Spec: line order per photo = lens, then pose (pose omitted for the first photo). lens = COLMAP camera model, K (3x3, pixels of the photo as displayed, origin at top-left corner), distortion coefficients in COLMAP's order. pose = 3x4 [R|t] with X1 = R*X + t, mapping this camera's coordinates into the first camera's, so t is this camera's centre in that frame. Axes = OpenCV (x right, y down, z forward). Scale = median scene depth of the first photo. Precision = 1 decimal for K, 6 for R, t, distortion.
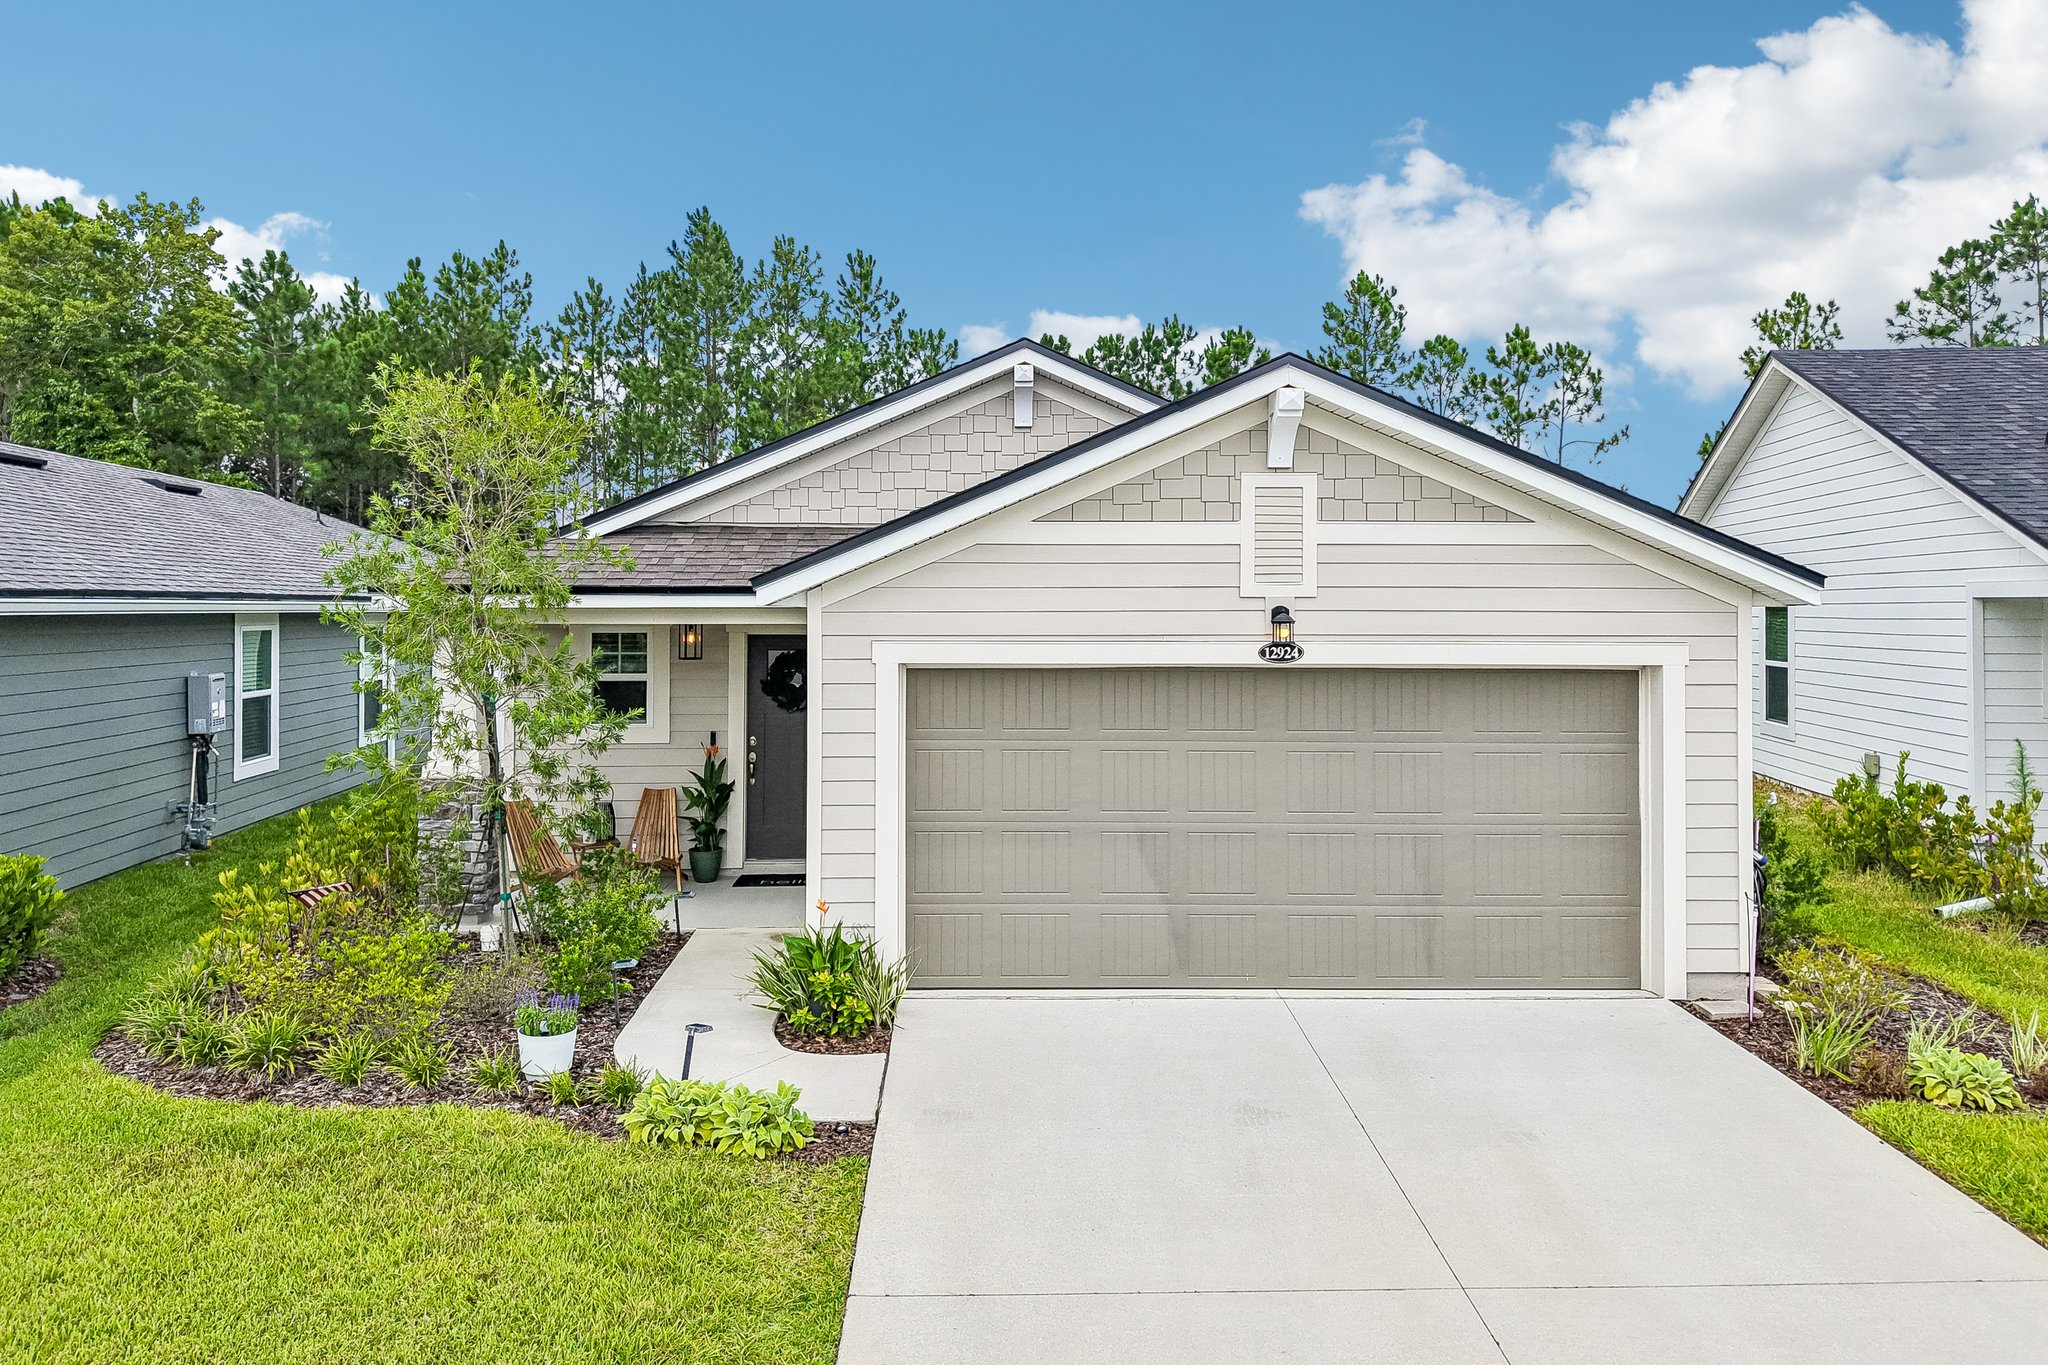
lens RADIAL K [[1442.3, 0, 1034.3], [0, 1442.3, 590.5], [0, 0, 1]] dist [0.000537, -0.006699]
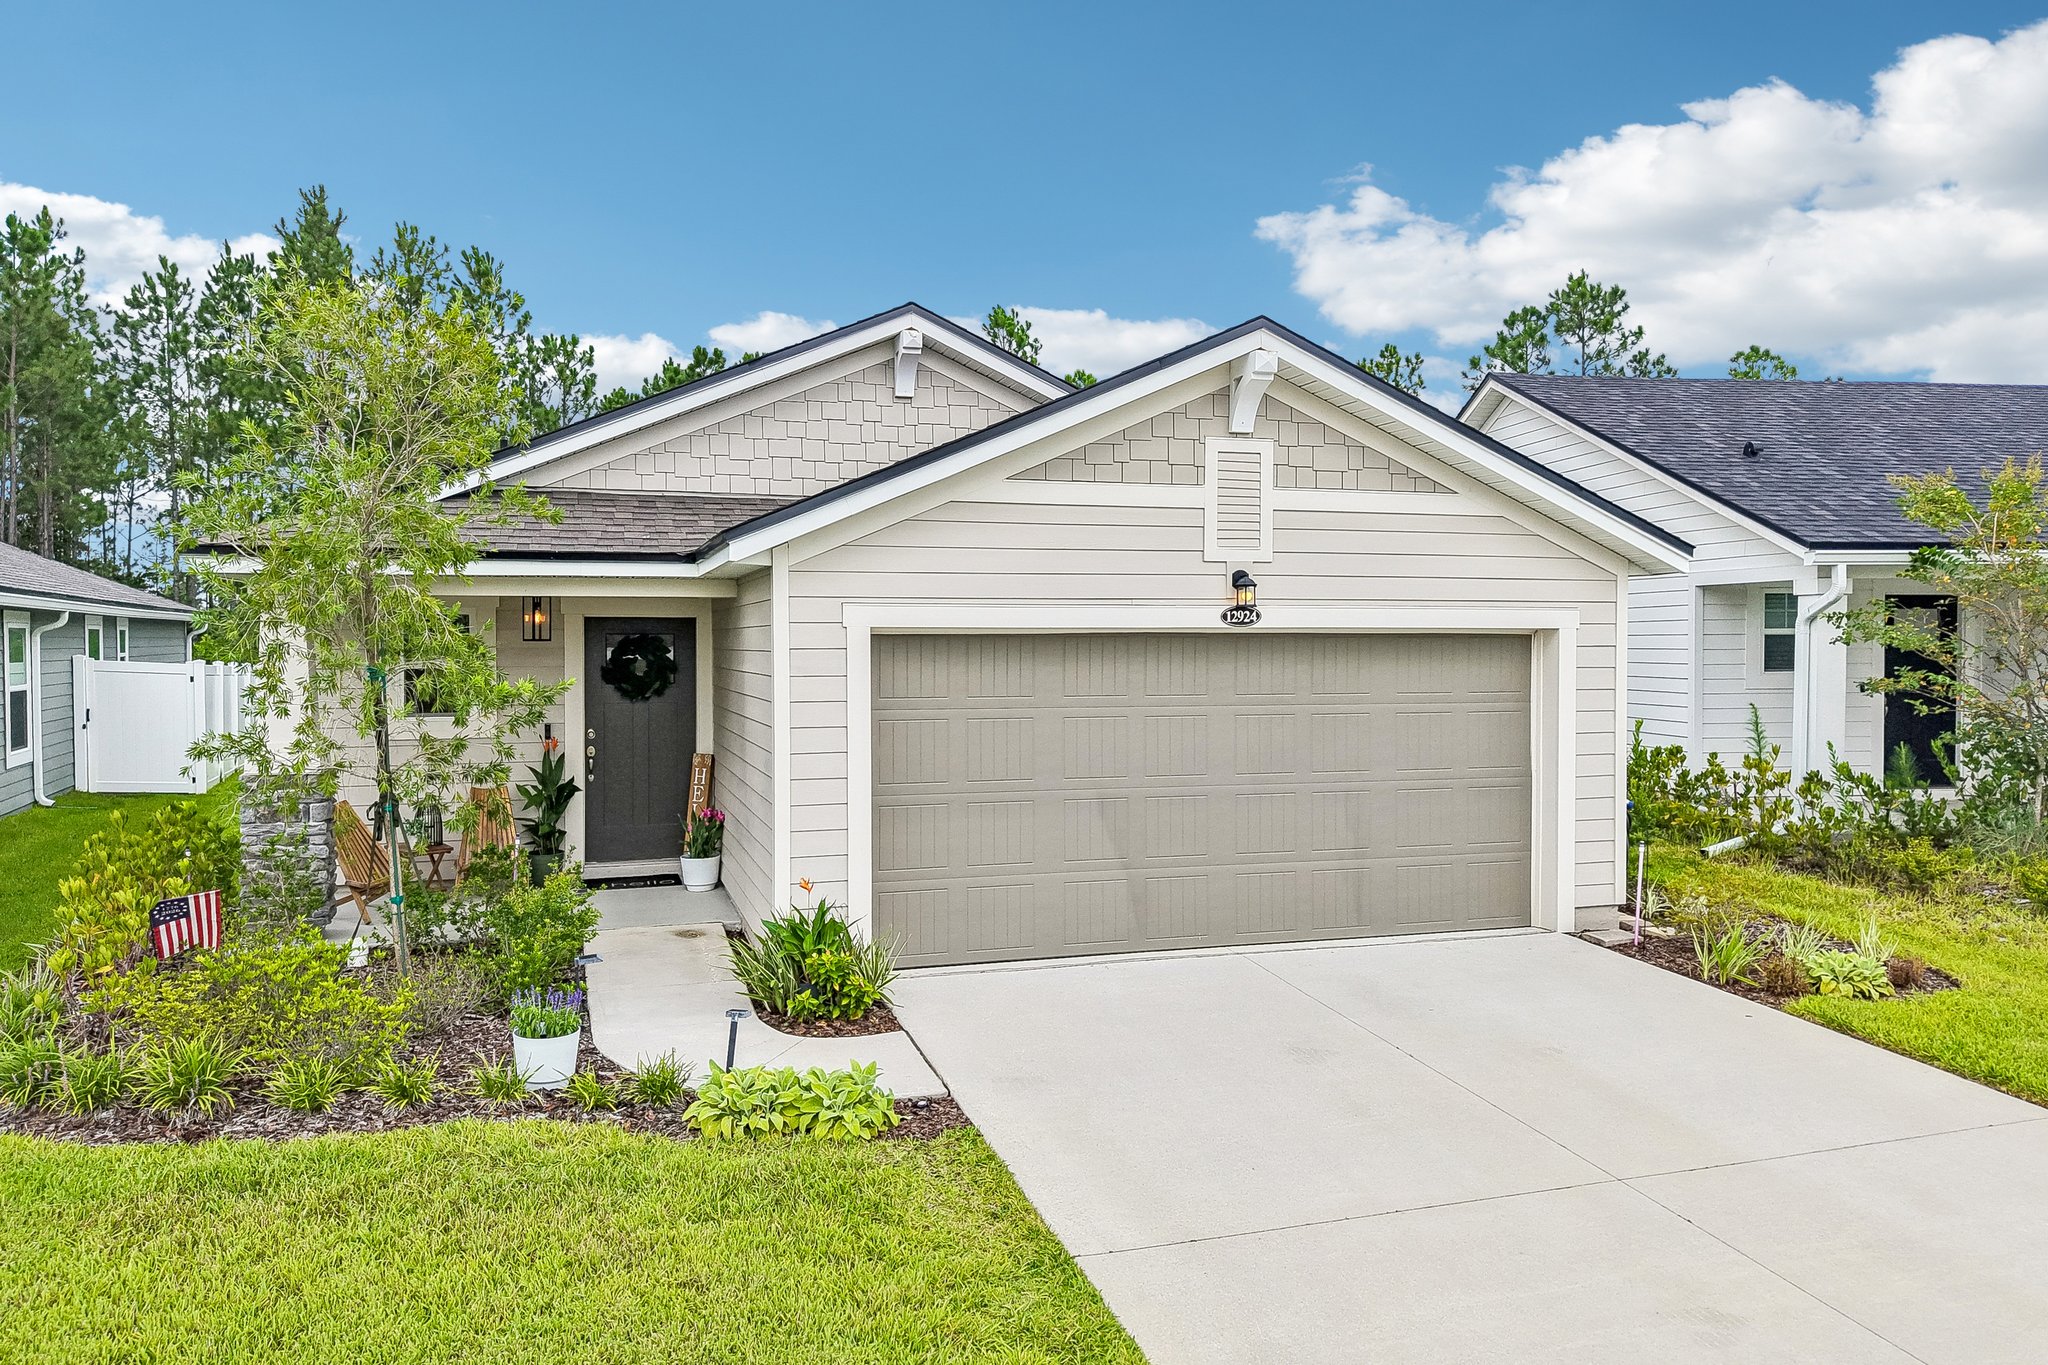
lens RADIAL K [[1410.9, 0, 1024.0], [0, 1410.9, 682.5], [0, 0, 1]] dist [0.000338, -0.003858]
pose [[0.961014, -0.011953, 0.276241, -0.227029], [0.000472, 0.999135, 0.041592, 0.043820], [-0.276499, -0.039841, 0.960188, 0.080028]]
